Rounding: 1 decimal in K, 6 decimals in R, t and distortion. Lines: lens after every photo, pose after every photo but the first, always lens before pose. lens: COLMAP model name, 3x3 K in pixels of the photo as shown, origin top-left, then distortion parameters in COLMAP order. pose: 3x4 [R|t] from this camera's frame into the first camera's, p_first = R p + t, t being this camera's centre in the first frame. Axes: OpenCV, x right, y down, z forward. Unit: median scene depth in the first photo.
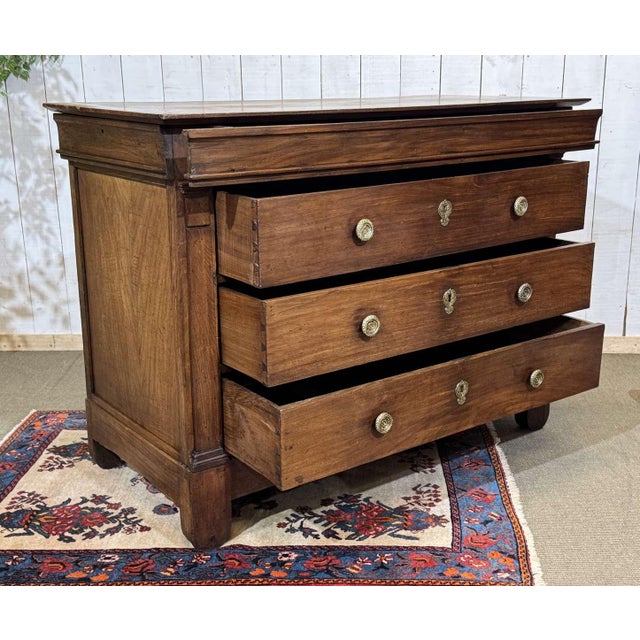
lens RADIAL K [[878.8, 0, 335.8], [0, 878.8, 321.6], [0, 0, 1]] dist [0.081251, 0.000000]
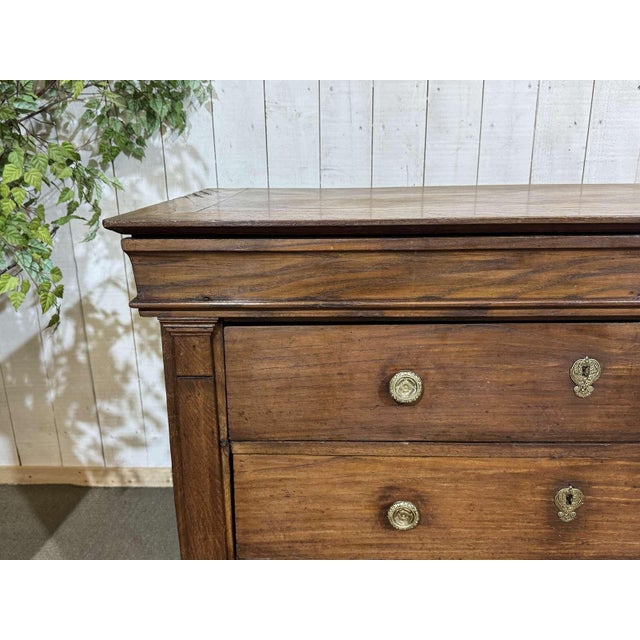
lens RADIAL K [[582.8, 0, 319.4], [0, 582.8, 322.2], [0, 0, 1]] dist [0.015115, 0.000000]
pose [[0.999979, -0.003823, 0.005241, -0.287794], [0.003701, 0.999724, 0.023208, -0.208556], [-0.005328, -0.023188, 0.999717, 0.724189]]
